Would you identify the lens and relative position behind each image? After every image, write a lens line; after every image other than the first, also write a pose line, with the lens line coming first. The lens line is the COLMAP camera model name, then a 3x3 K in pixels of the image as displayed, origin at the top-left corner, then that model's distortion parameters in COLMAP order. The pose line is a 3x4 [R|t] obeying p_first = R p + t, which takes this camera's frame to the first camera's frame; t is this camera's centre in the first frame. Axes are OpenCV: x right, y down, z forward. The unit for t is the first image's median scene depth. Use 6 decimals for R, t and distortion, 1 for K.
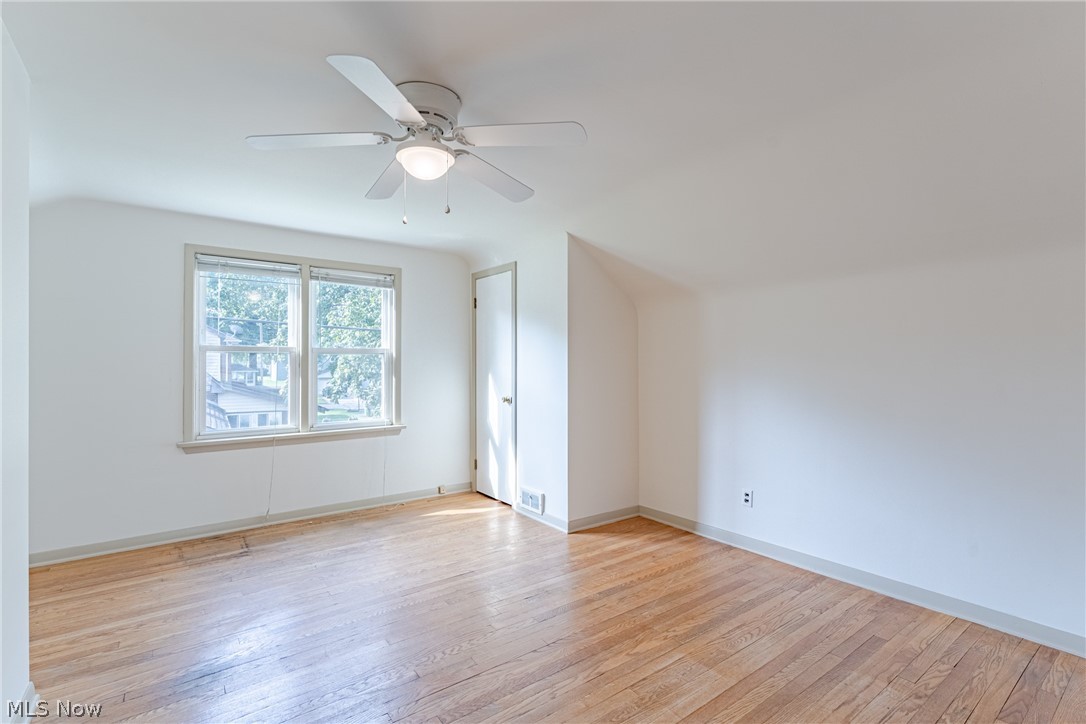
lens RADIAL K [[495.4, 0, 543.0], [0, 495.4, 362.0], [0, 0, 1]] dist [0.001603, -0.000574]
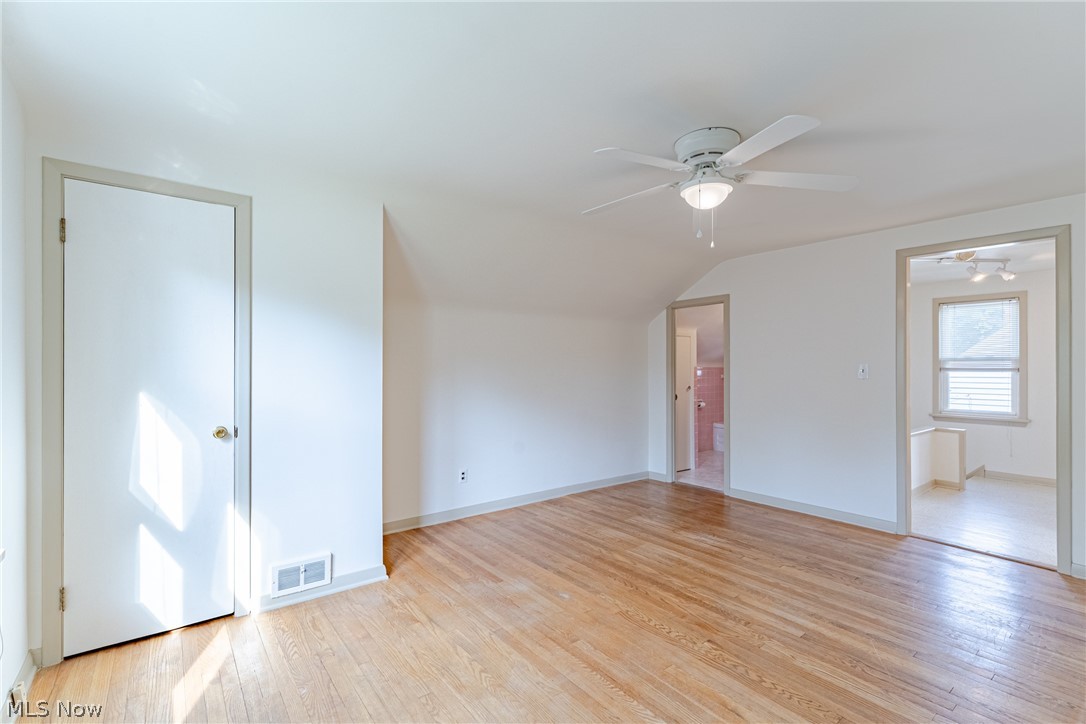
lens RADIAL K [[479.1, 0, 542.3], [0, 479.1, 366.2], [0, 0, 1]] dist [0.002105, 0.000161]
pose [[-0.010415, 0.002182, 0.999943, -0.743041], [-0.003461, 0.999992, -0.002218, 0.000662], [-0.999940, -0.003484, -0.010407, 0.763437]]
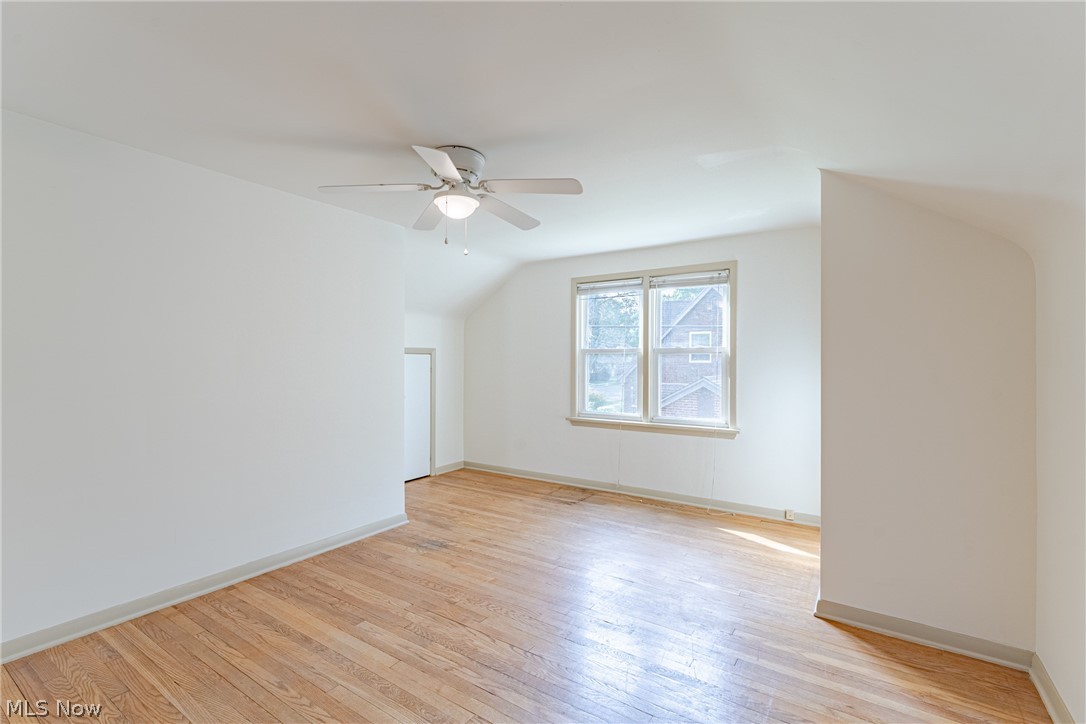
lens RADIAL K [[495.4, 0, 543.0], [0, 495.4, 362.0], [0, 0, 1]] dist [0.001603, -0.000574]
pose [[0.325961, 0.002880, -0.945379, 0.572986], [-0.001101, 0.999996, 0.002667, -0.000915], [0.945383, 0.000172, 0.325963, 0.433056]]
